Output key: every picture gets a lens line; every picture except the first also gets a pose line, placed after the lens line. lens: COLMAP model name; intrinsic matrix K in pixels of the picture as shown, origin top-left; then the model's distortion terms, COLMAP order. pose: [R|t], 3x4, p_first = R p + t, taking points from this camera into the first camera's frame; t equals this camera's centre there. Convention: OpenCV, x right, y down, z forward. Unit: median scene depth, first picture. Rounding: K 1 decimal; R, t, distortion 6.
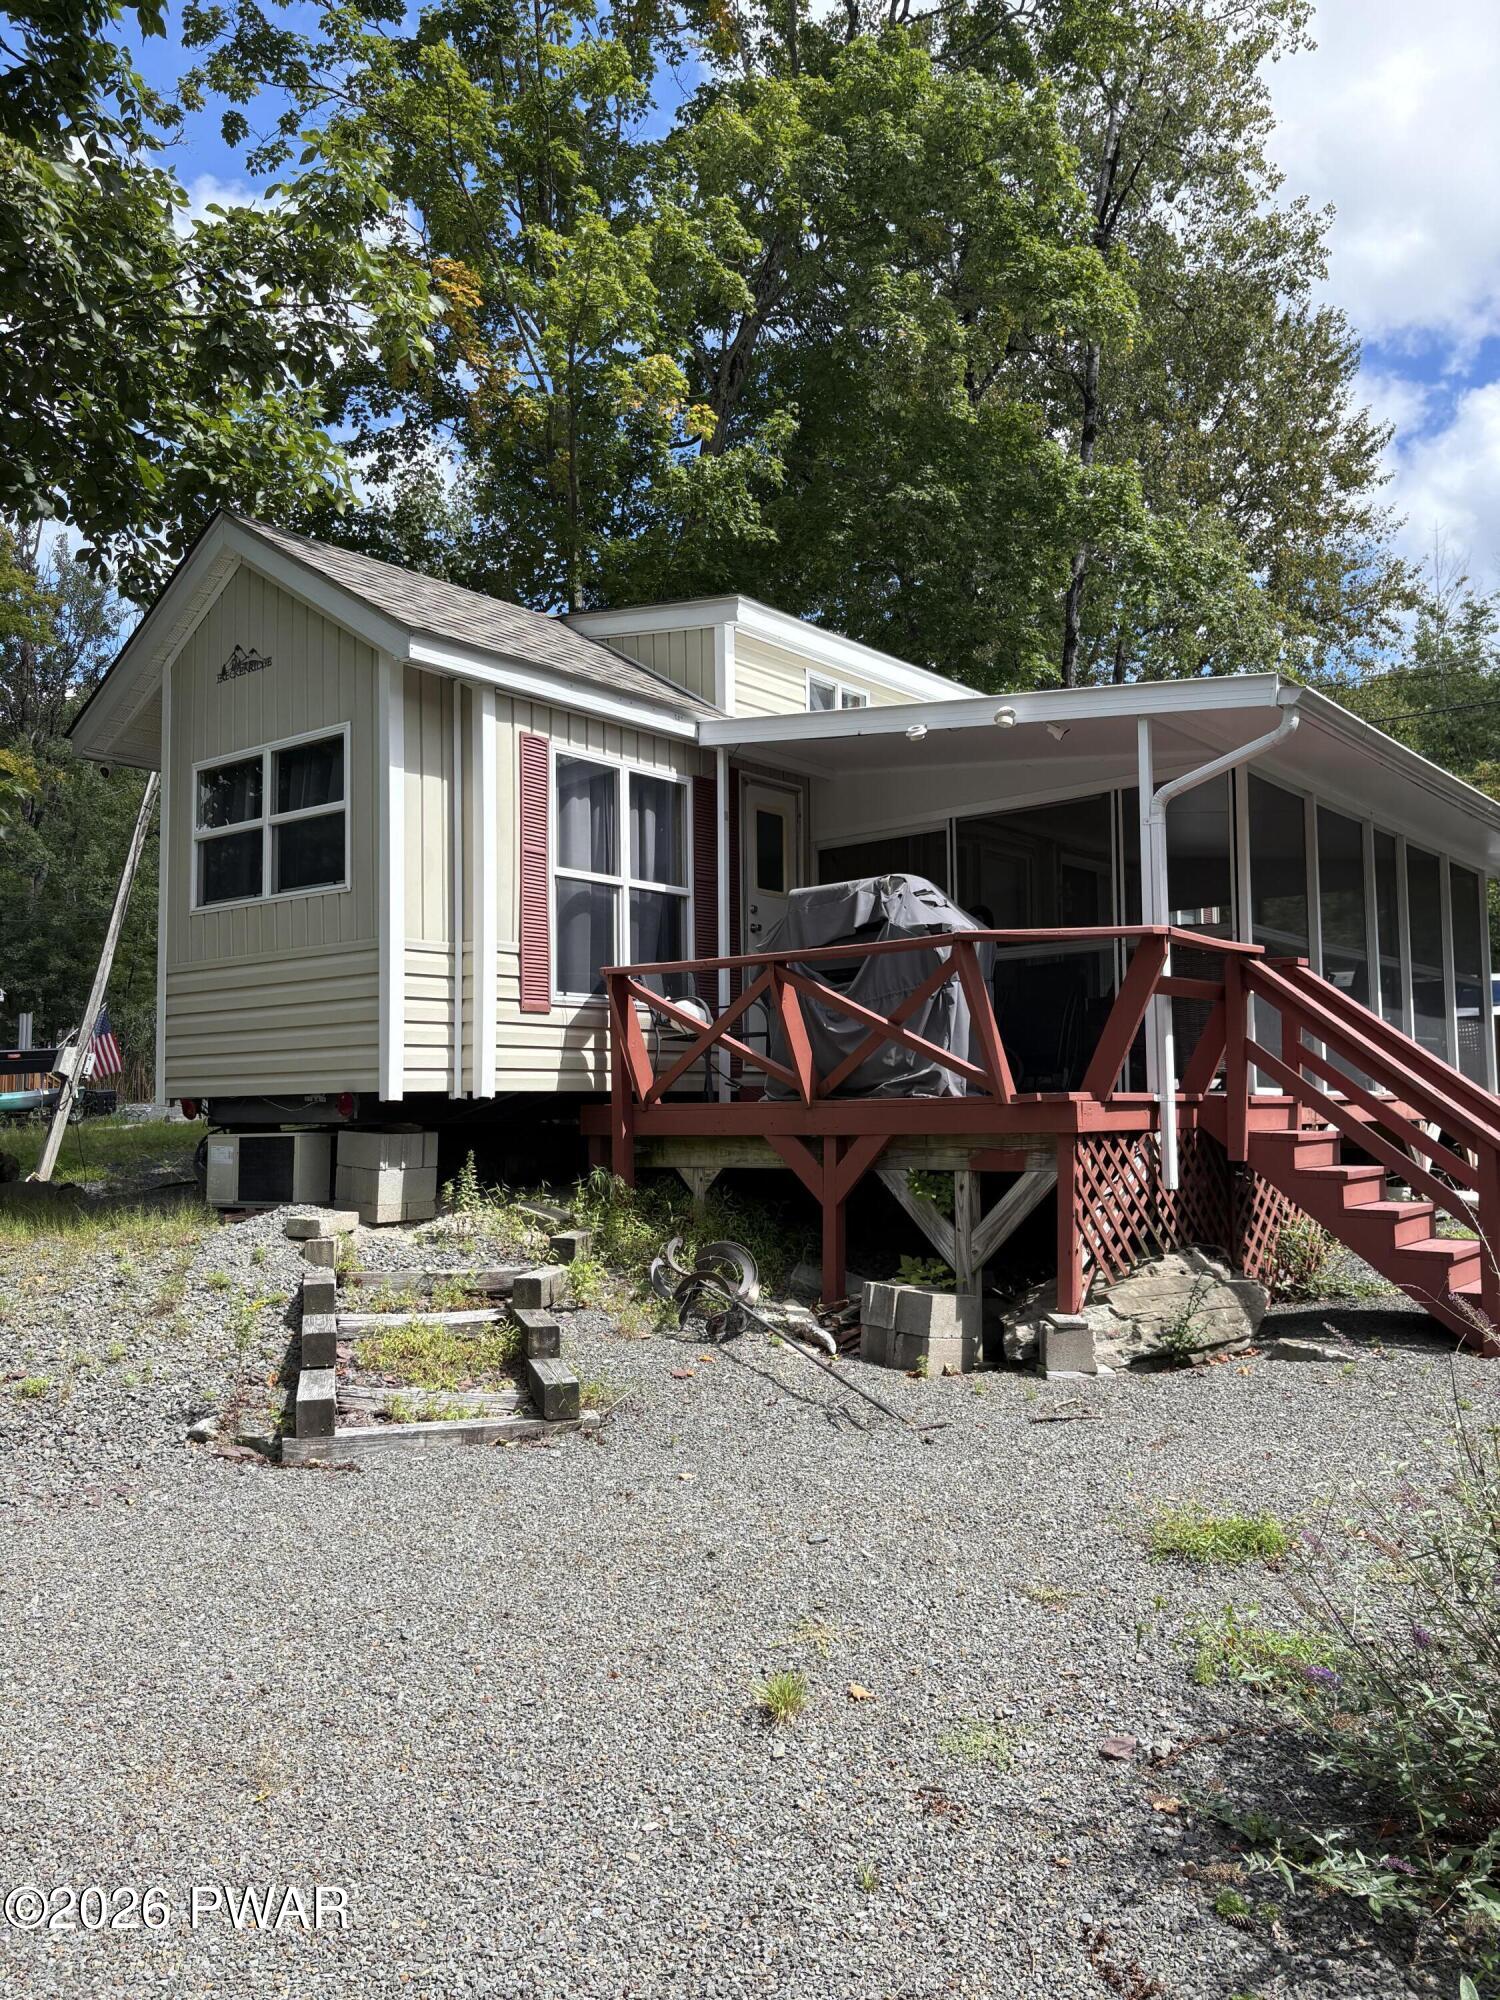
lens RADIAL K [[1505.7, 0, 750.0], [0, 1505.7, 1000.0], [0, 0, 1]] dist [0.068731, -0.075679]
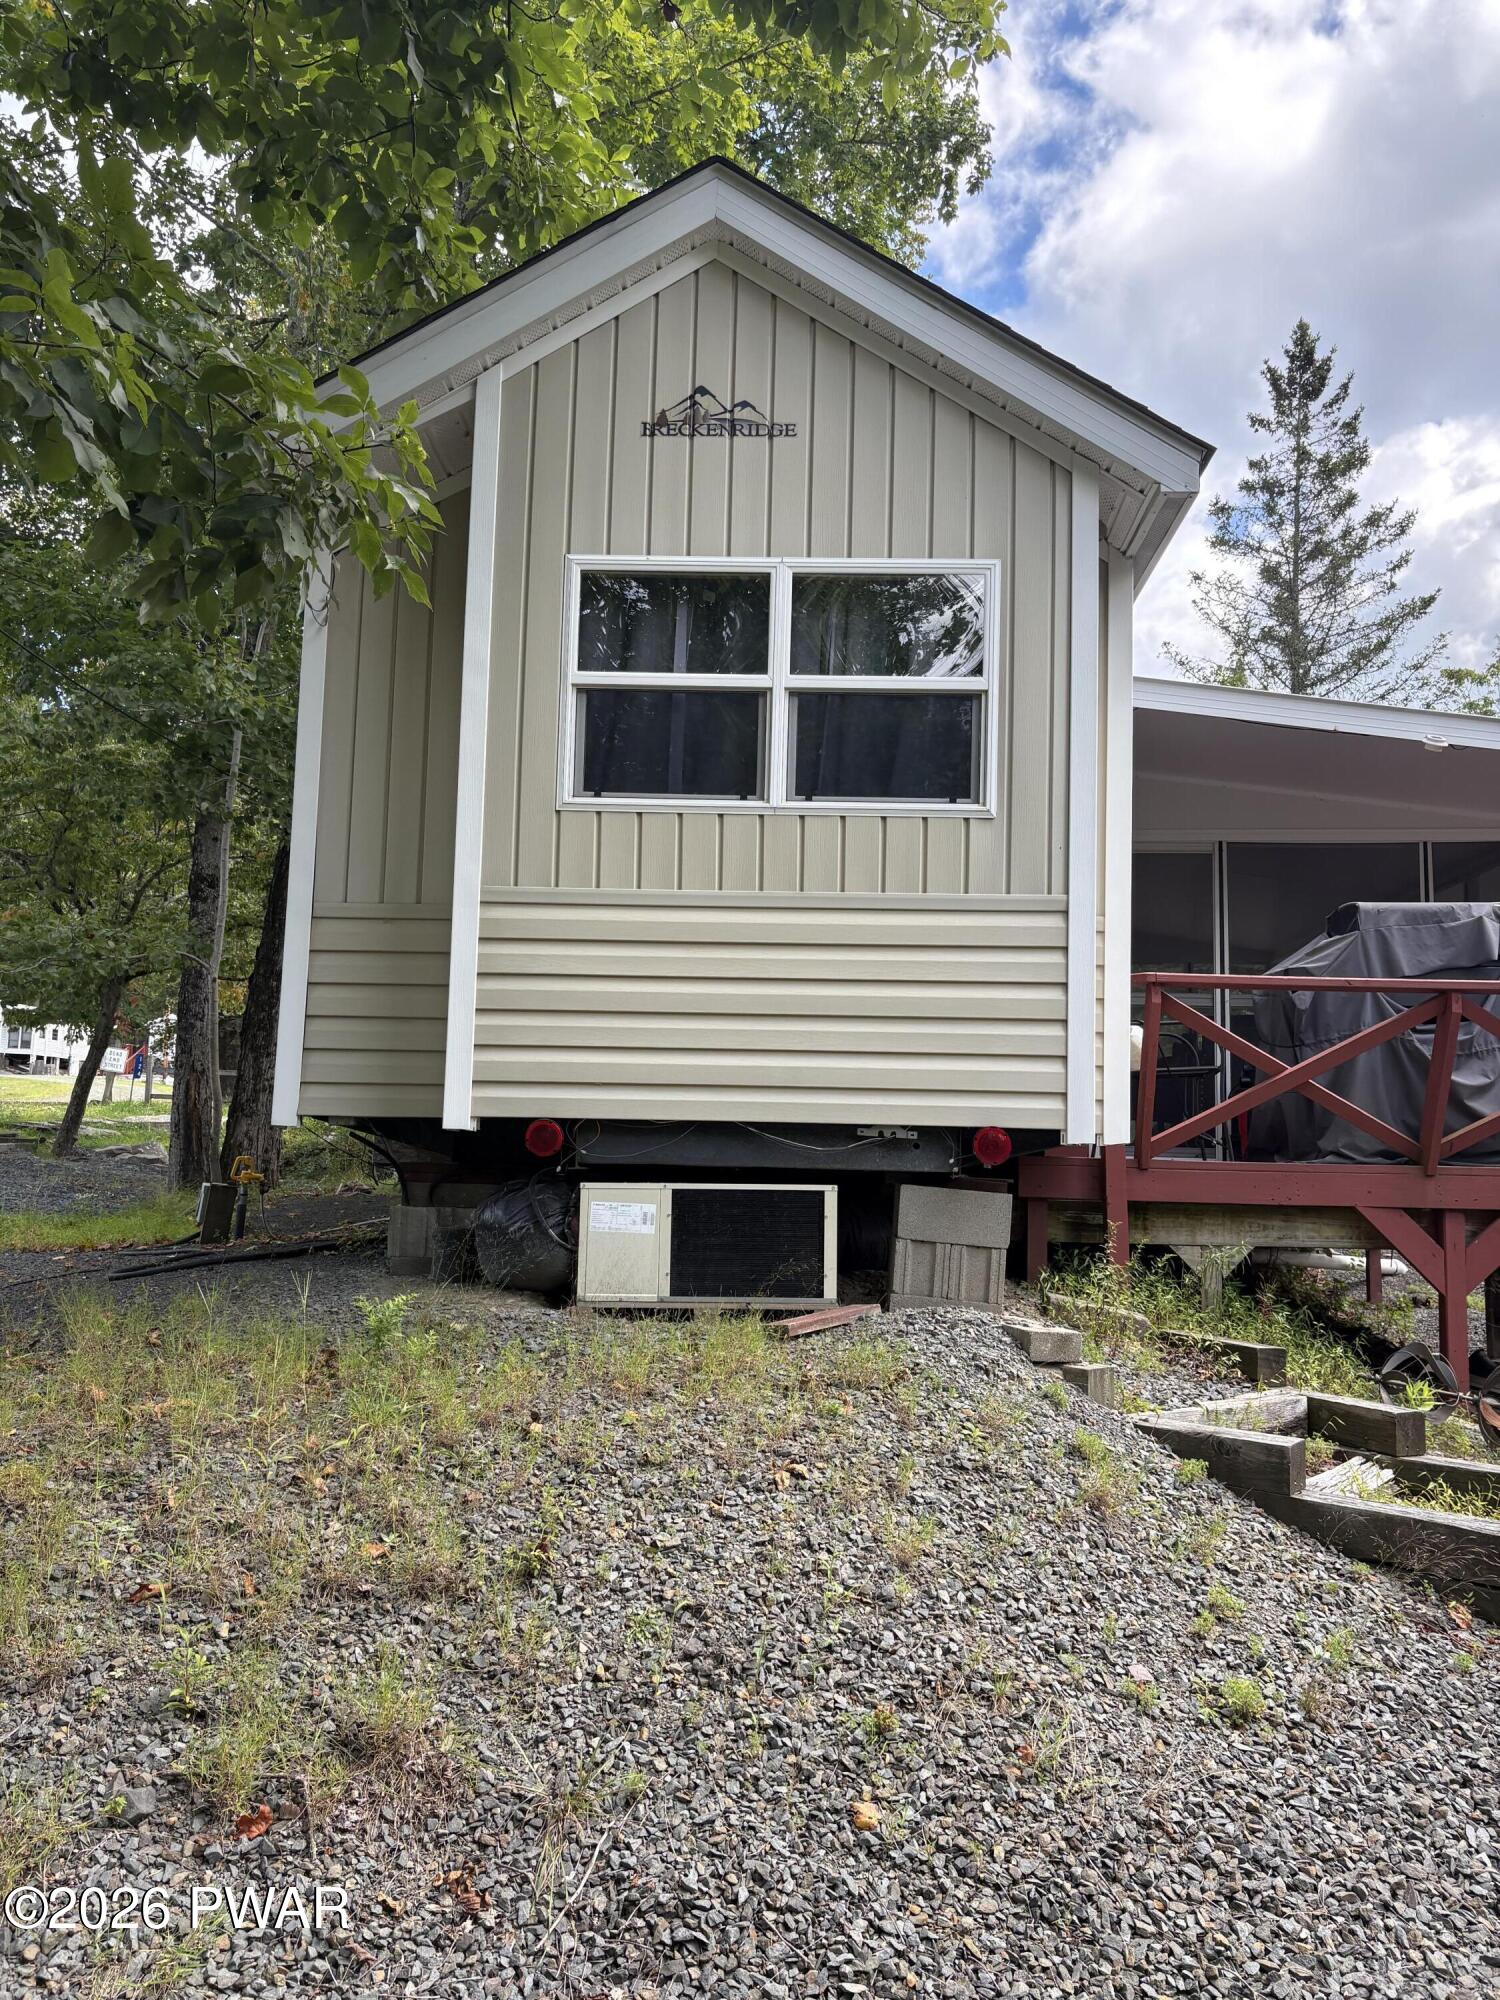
lens RADIAL K [[1509.5, 0, 751.9], [0, 1509.5, 1006.2], [0, 0, 1]] dist [0.074790, -0.086417]
pose [[0.808828, 0.093039, 0.580638, -0.674776], [-0.078716, 0.995648, -0.049887, 0.046450], [-0.582753, -0.005356, 0.812632, 0.501030]]
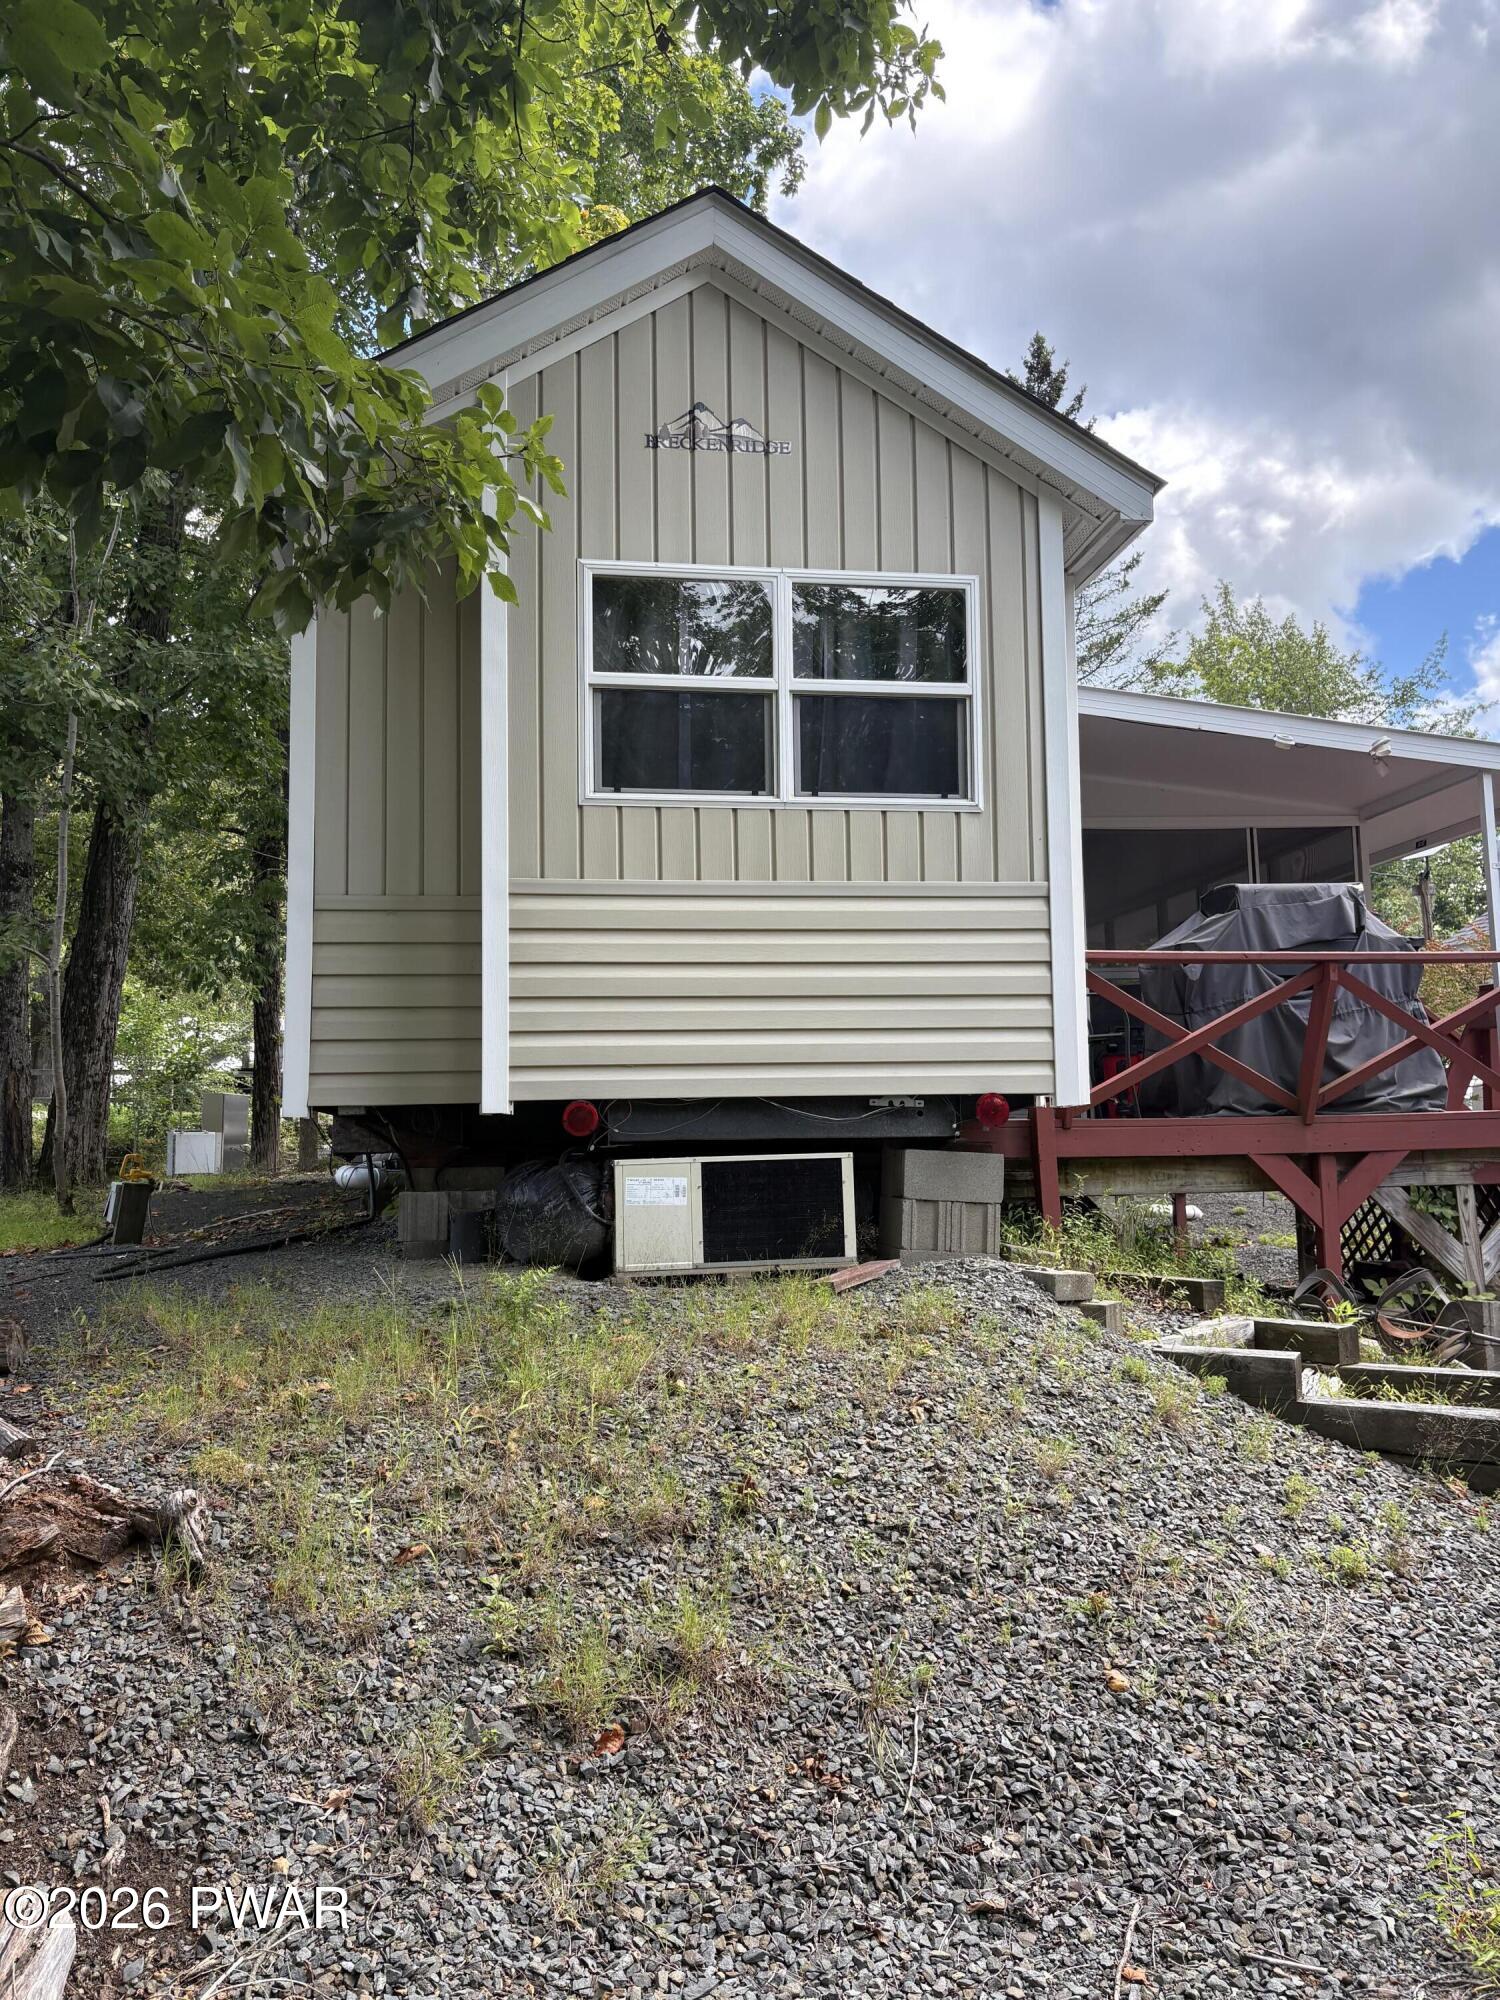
lens RADIAL K [[1505.7, 0, 750.0], [0, 1505.7, 1000.0], [0, 0, 1]] dist [0.068731, -0.075679]
pose [[0.692365, 0.068758, 0.718264, -0.793477], [-0.047215, 0.997633, -0.049989, 0.053790], [-0.720001, 0.000697, 0.693972, 0.551218]]
